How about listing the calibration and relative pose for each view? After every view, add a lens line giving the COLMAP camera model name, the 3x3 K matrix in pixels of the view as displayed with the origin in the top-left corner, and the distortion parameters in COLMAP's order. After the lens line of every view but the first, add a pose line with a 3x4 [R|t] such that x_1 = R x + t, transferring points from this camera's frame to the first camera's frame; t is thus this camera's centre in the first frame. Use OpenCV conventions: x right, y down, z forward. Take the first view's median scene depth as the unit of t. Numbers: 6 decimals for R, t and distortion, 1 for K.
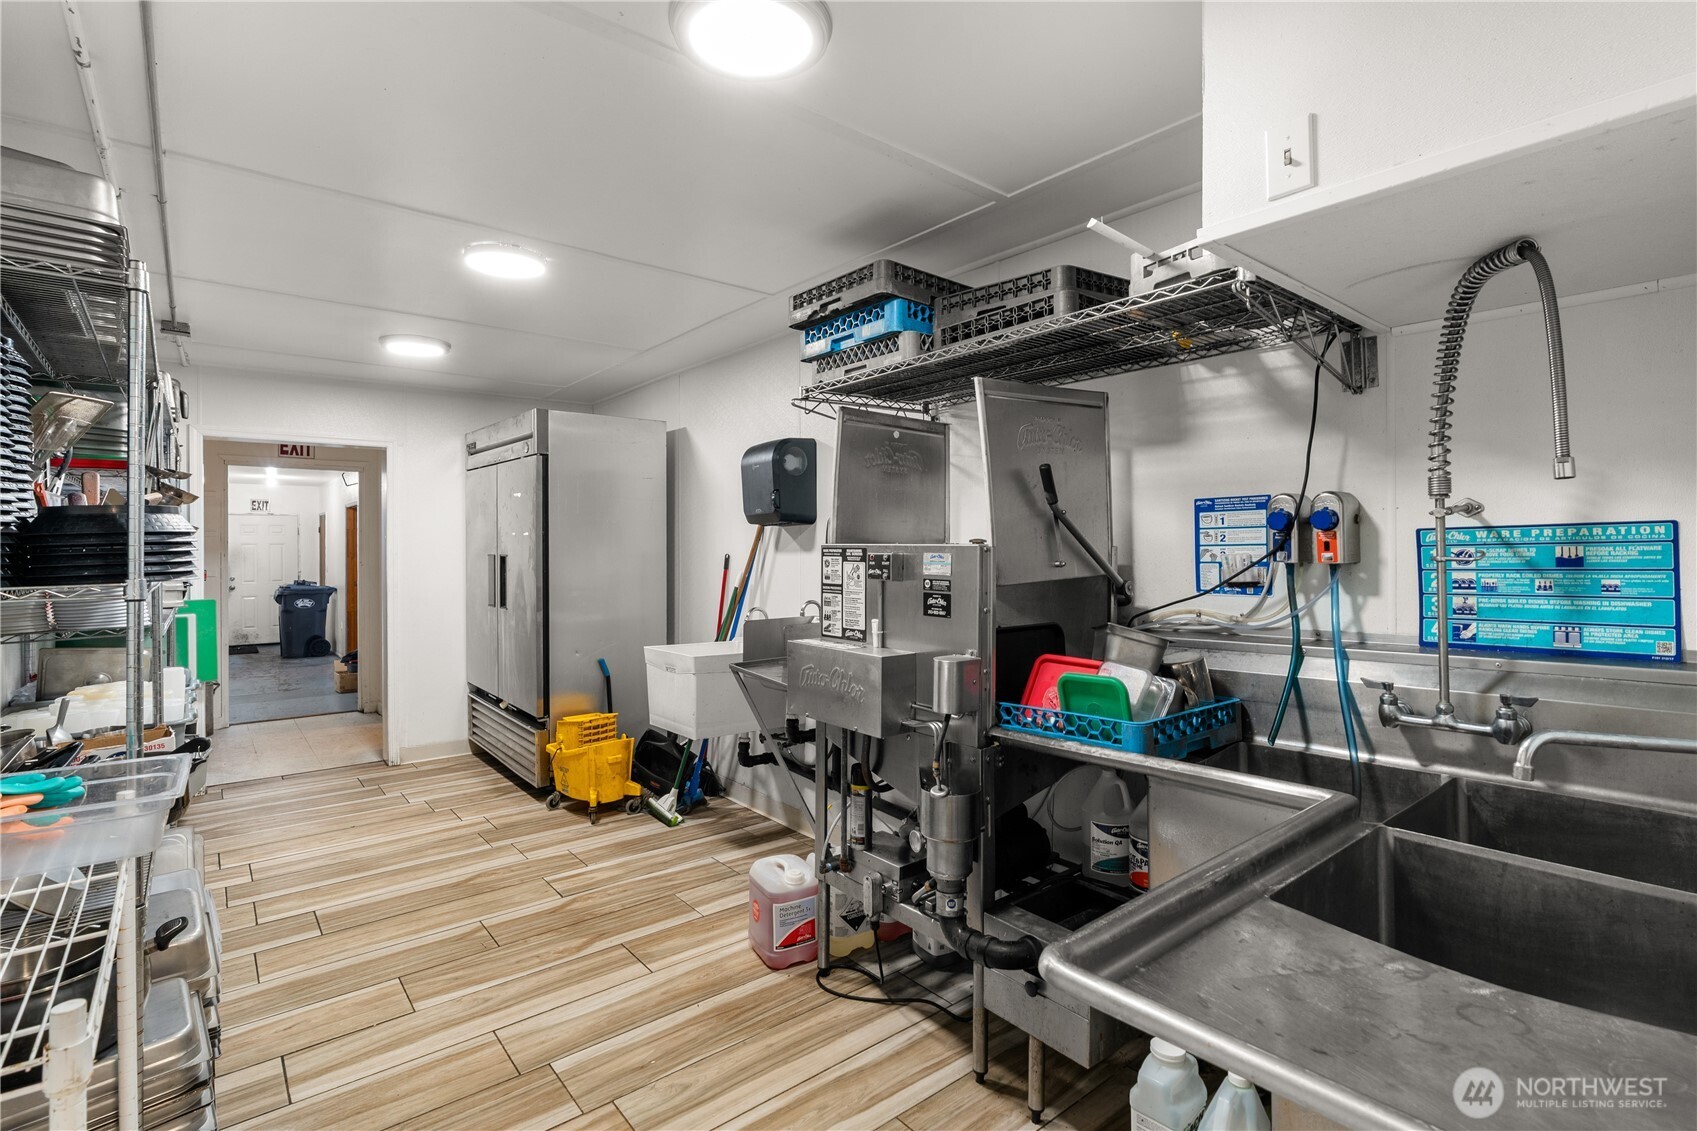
lens RADIAL K [[807.2, 0, 850.5], [0, 807.2, 555.2], [0, 0, 1]] dist [-0.001648, 0.000972]
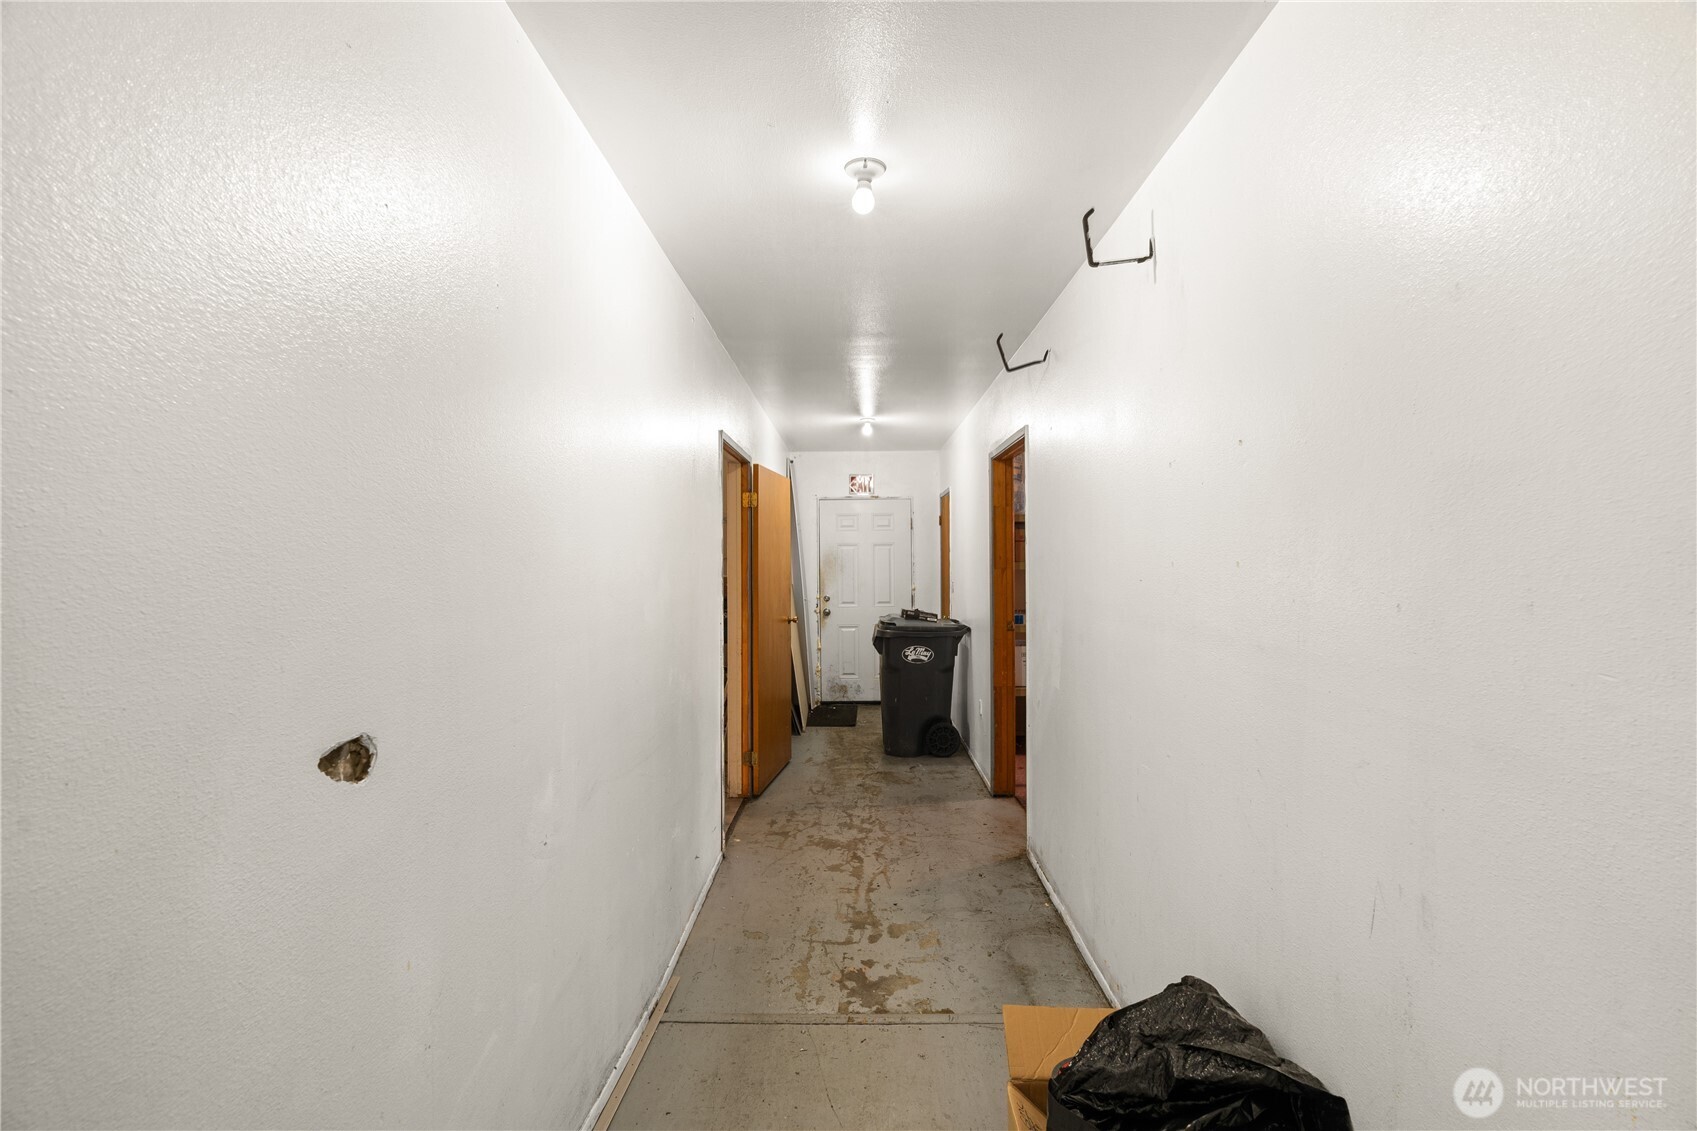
lens RADIAL K [[769.2, 0, 848.3], [0, 769.2, 562.8], [0, 0, 1]] dist [-0.013486, 0.003868]
pose [[0.766685, 0.001711, -0.642021, -0.384058], [0.001145, 0.999991, 0.004032, -0.002039], [0.642022, -0.003826, 0.766677, 0.577941]]
